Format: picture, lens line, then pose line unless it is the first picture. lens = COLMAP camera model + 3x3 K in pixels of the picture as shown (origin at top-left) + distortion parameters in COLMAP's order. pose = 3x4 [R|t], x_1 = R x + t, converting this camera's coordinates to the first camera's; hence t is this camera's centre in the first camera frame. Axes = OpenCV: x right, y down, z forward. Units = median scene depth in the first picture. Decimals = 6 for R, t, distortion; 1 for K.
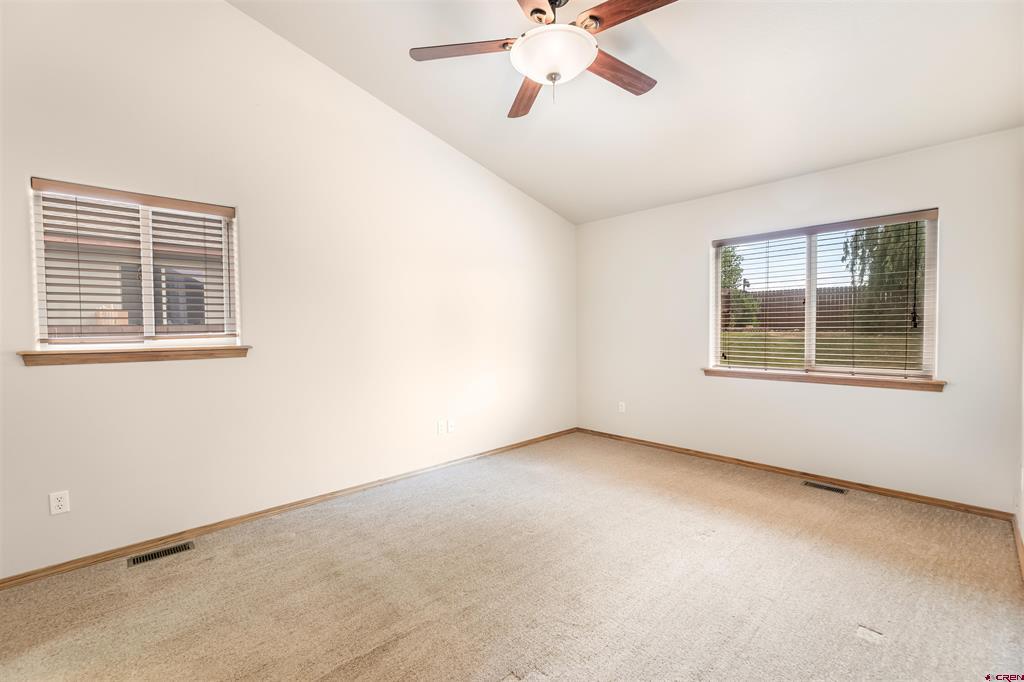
lens RADIAL K [[423.6, 0, 512.1], [0, 423.6, 340.4], [0, 0, 1]] dist [-0.012089, 0.000156]
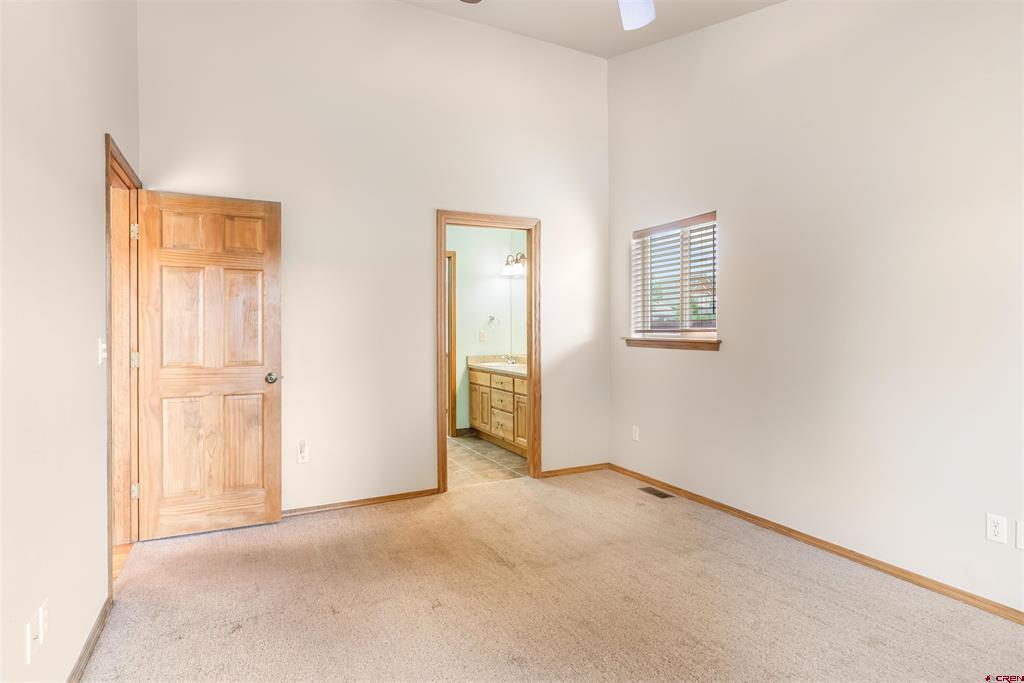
lens RADIAL K [[532.2, 0, 511.8], [0, 532.2, 335.8], [0, 0, 1]] dist [0.000376, 0.000050]
pose [[-0.281202, 0.028123, -0.959237, 0.882313], [-0.012955, 0.999368, 0.033097, -0.039735], [0.959561, 0.021734, -0.280660, 0.997899]]
